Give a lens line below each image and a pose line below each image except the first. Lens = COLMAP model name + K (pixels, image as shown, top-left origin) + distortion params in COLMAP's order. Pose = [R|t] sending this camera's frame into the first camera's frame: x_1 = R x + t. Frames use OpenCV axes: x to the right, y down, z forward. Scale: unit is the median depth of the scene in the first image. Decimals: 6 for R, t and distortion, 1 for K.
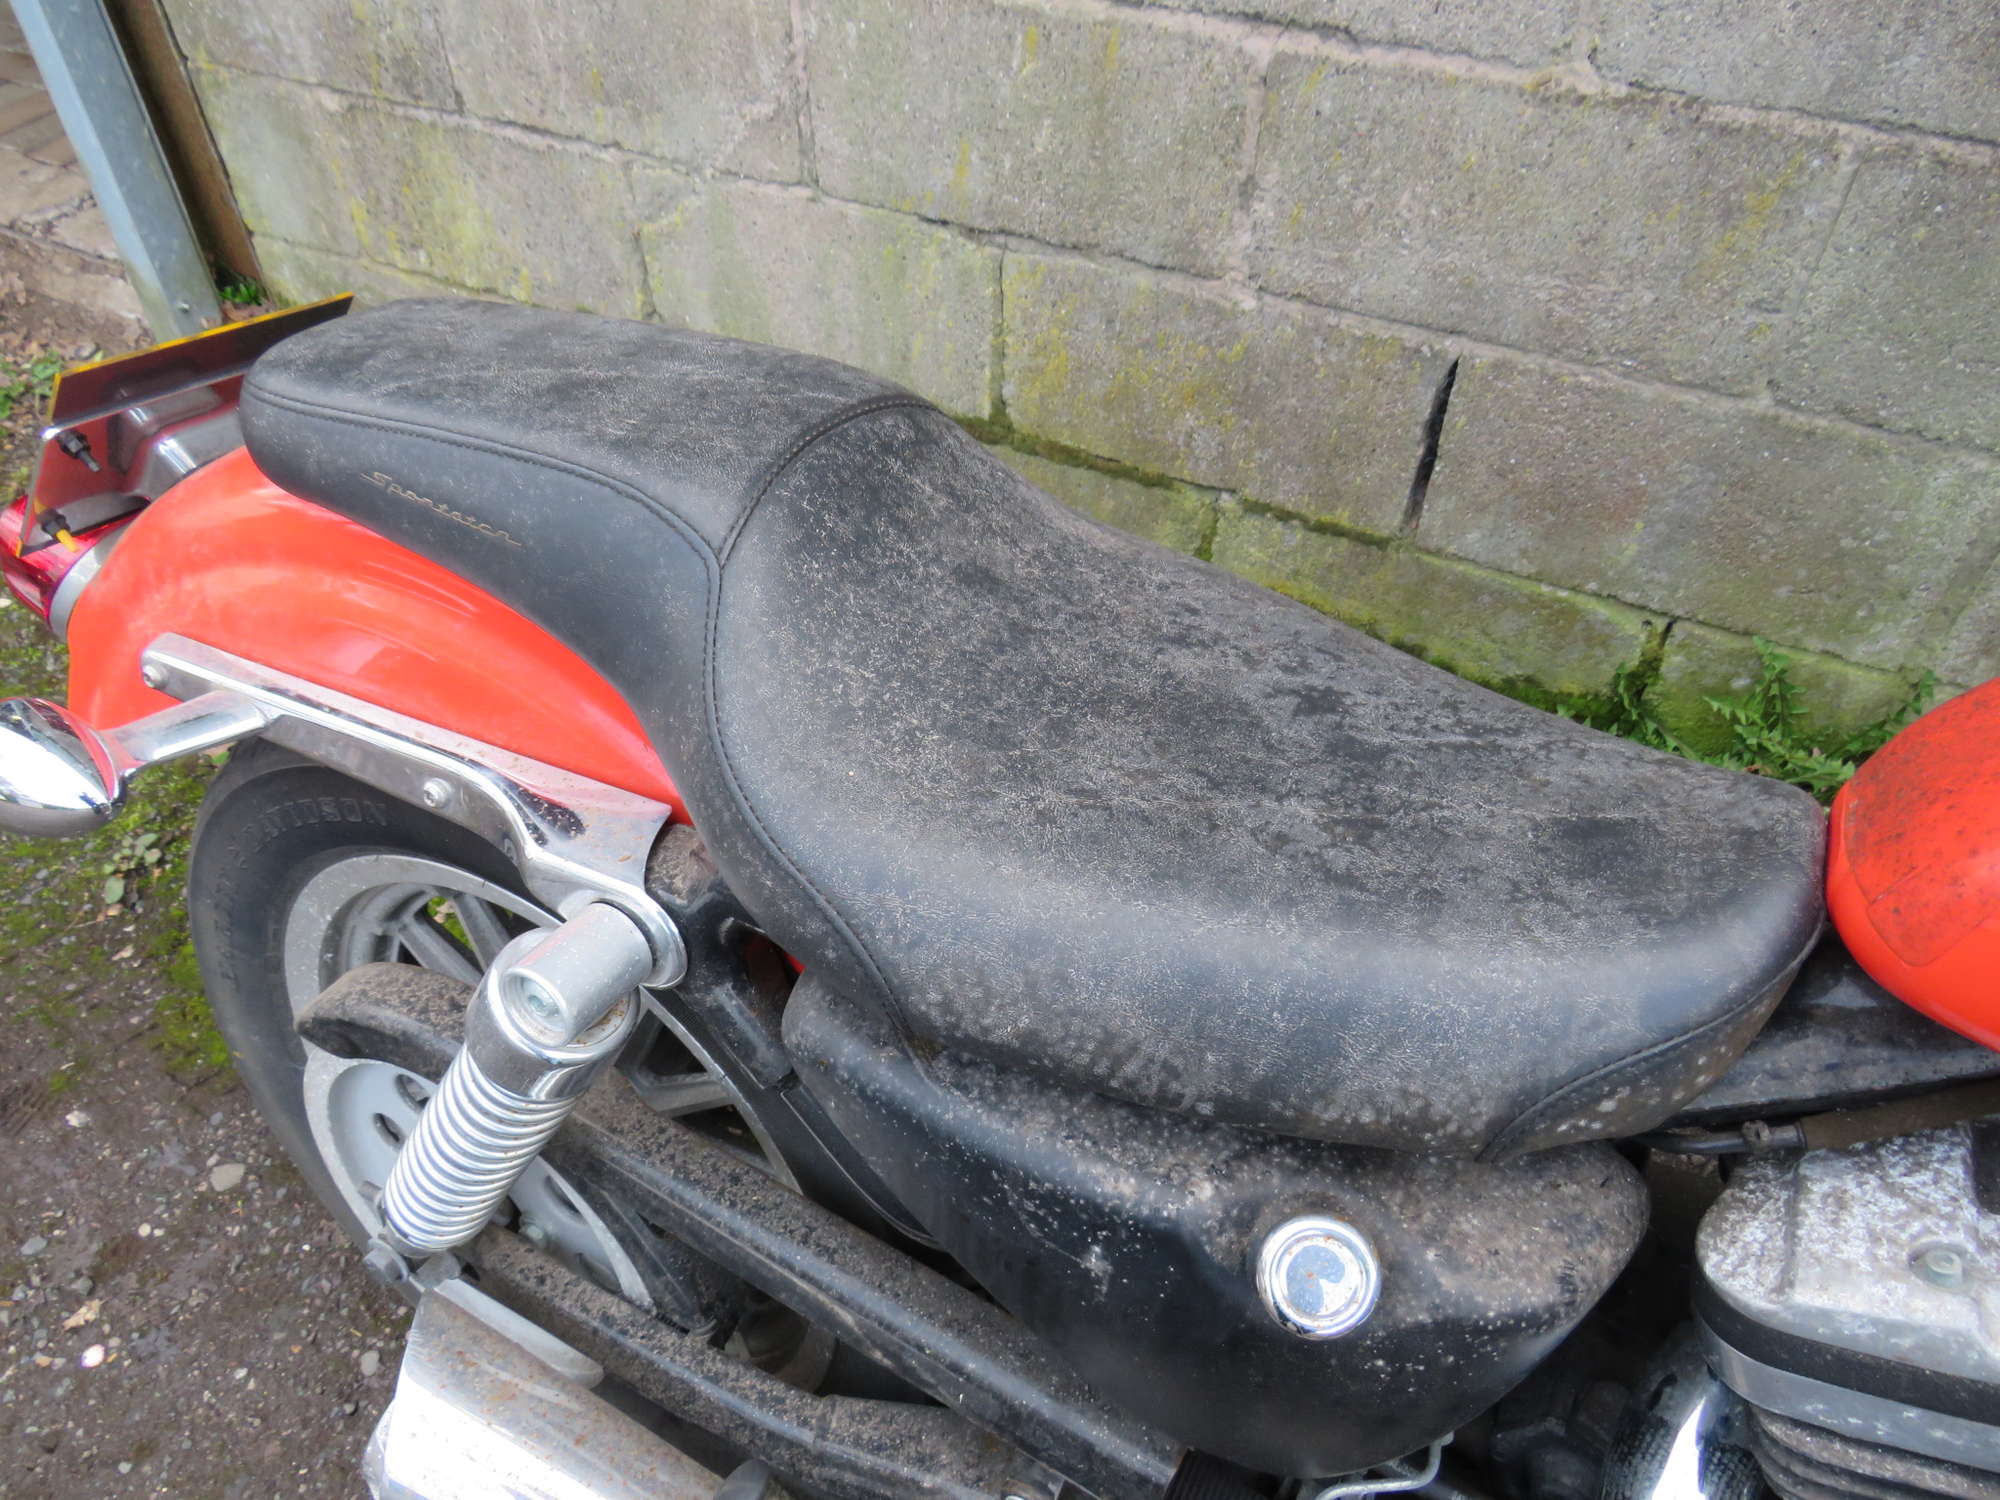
lens RADIAL K [[1414.5, 0, 995.1], [0, 1414.5, 755.1], [0, 0, 1]] dist [-0.036956, 0.023861]
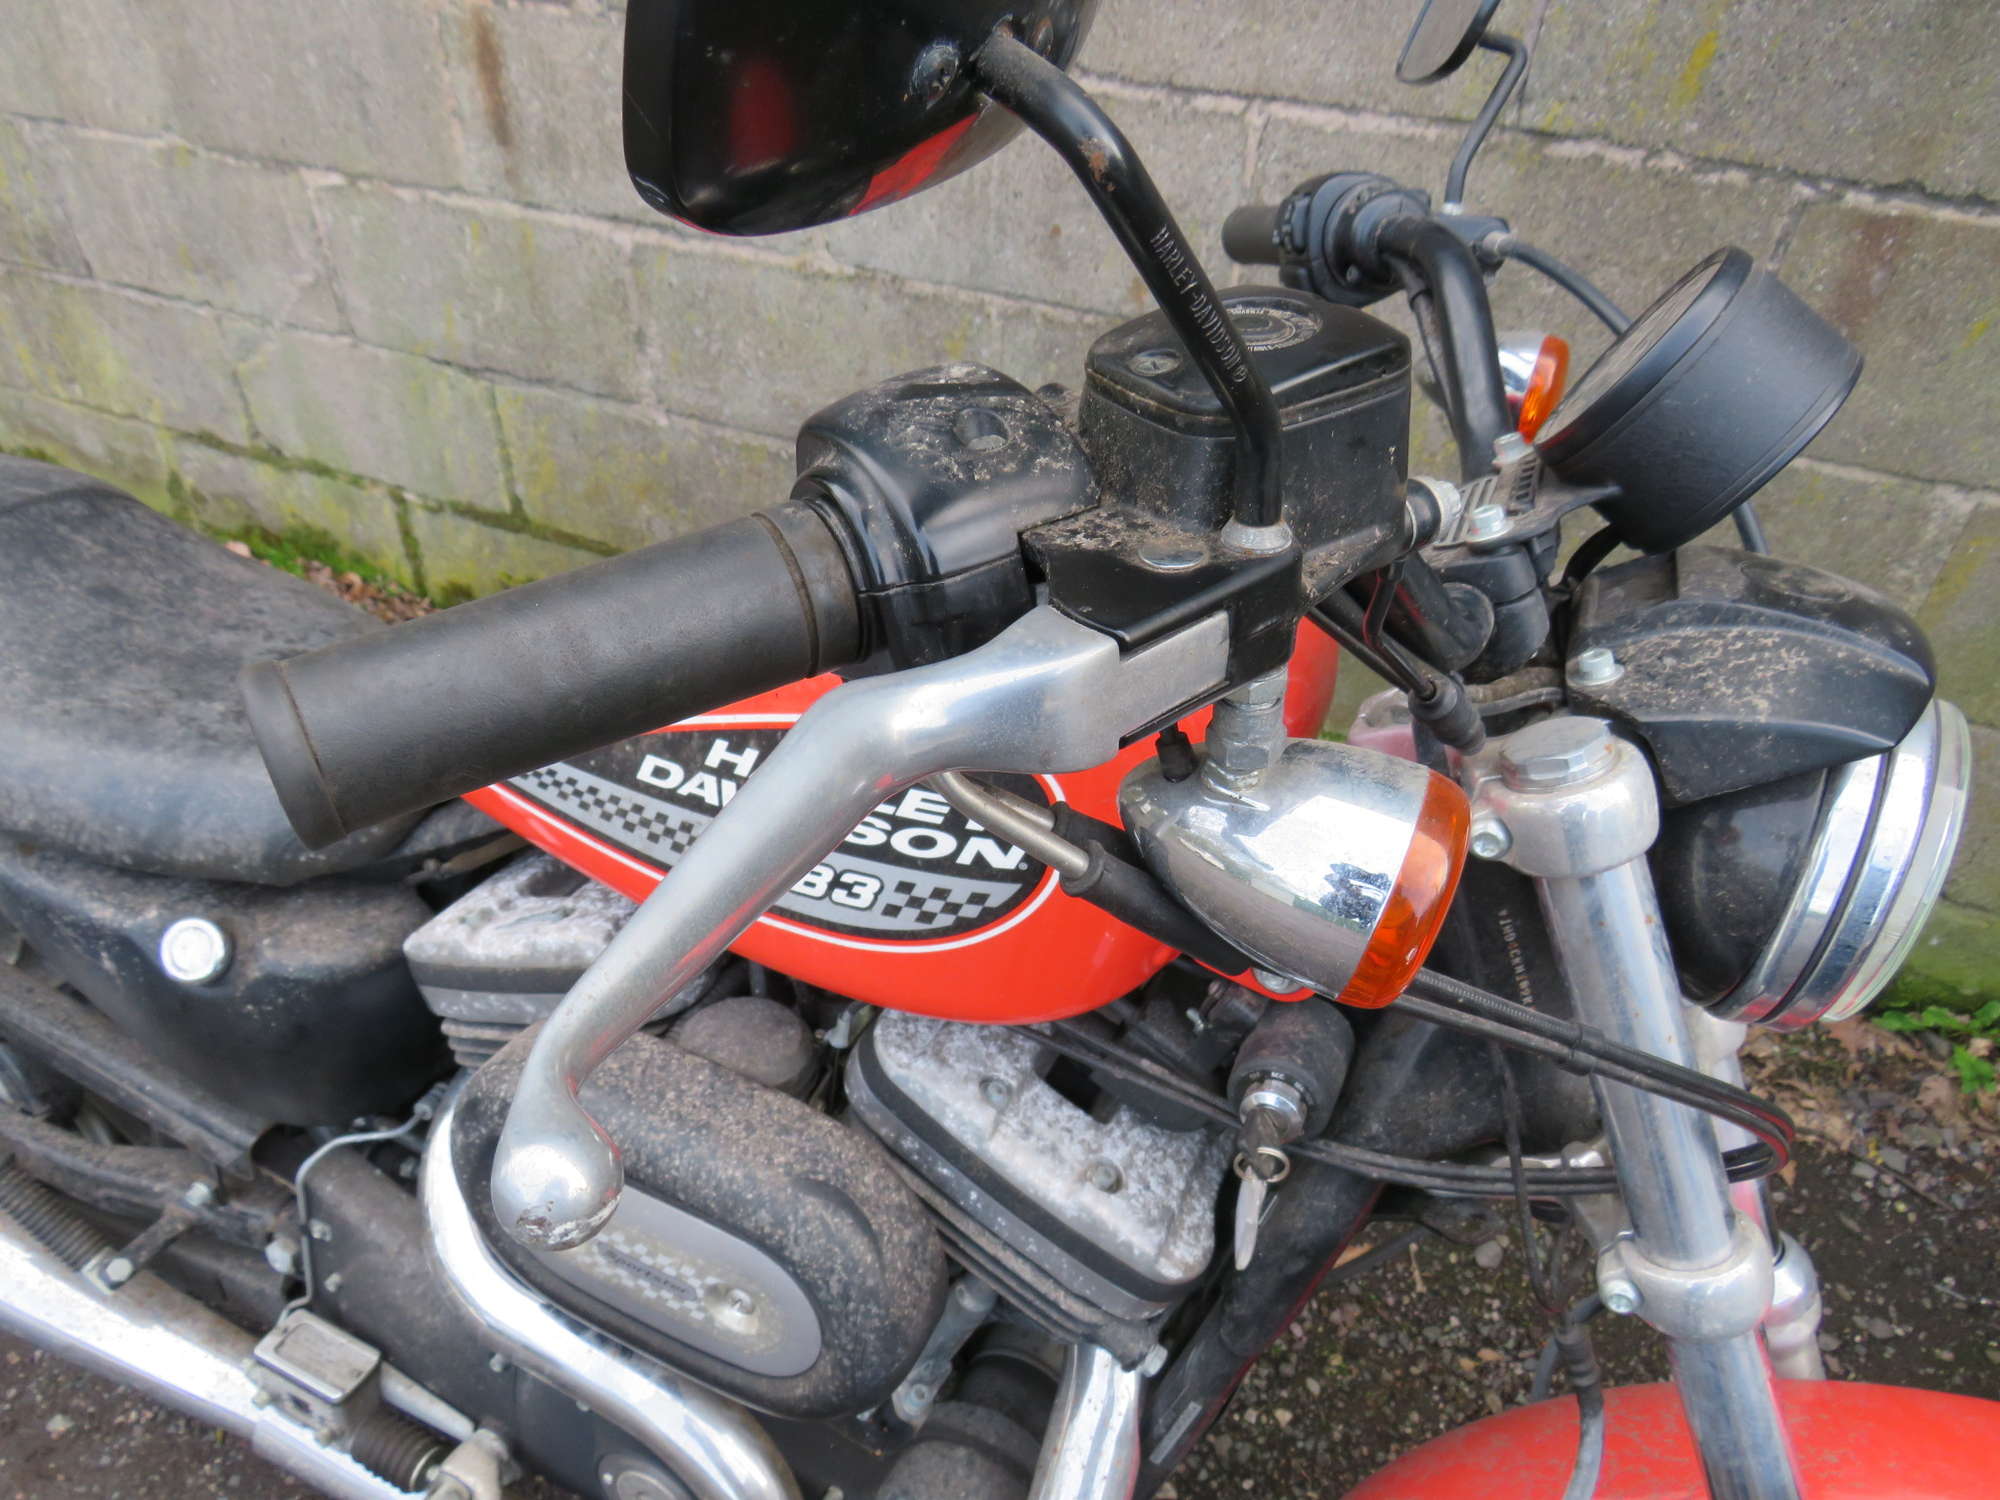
lens RADIAL K [[1423.9, 0, 999.1], [0, 1423.9, 751.8], [0, 0, 1]] dist [-0.031715, 0.002683]
pose [[0.997297, -0.024564, 0.069252, 0.402179], [0.029680, 0.996828, -0.073849, 0.095907], [-0.067218, 0.075704, 0.994862, -0.322894]]
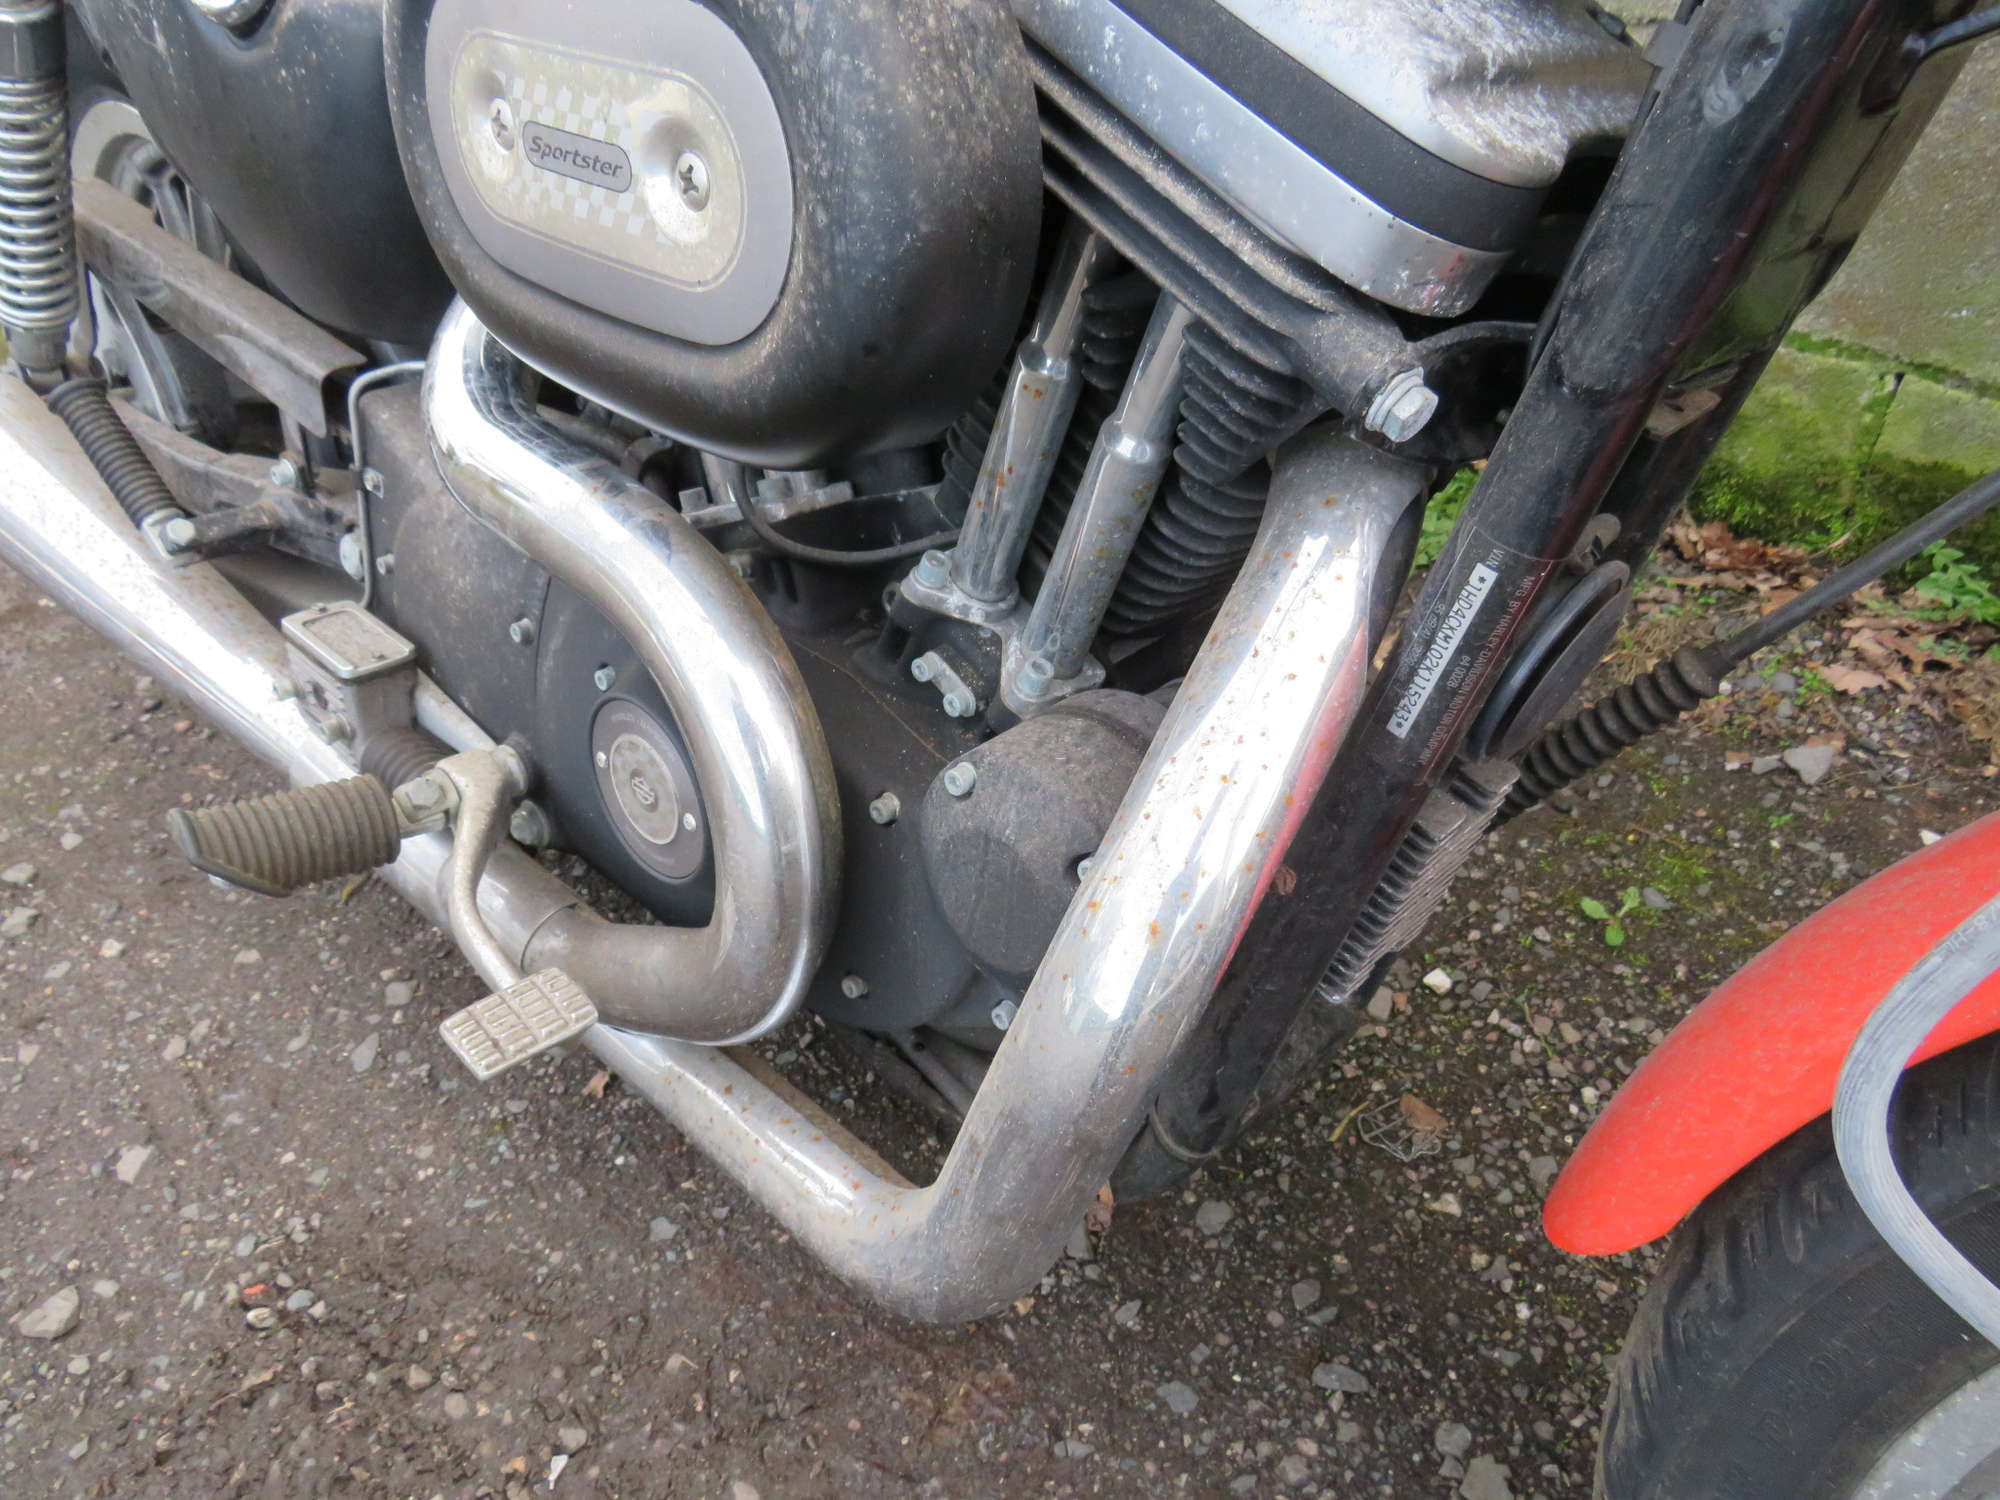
lens RADIAL K [[1414.1, 0, 996.8], [0, 1414.1, 753.3], [0, 0, 1]] dist [-0.028371, 0.026745]
pose [[0.967515, 0.121712, -0.221588, 0.485799], [-0.139890, 0.987814, -0.068221, 0.394315], [0.210585, 0.097002, 0.972751, -0.051132]]
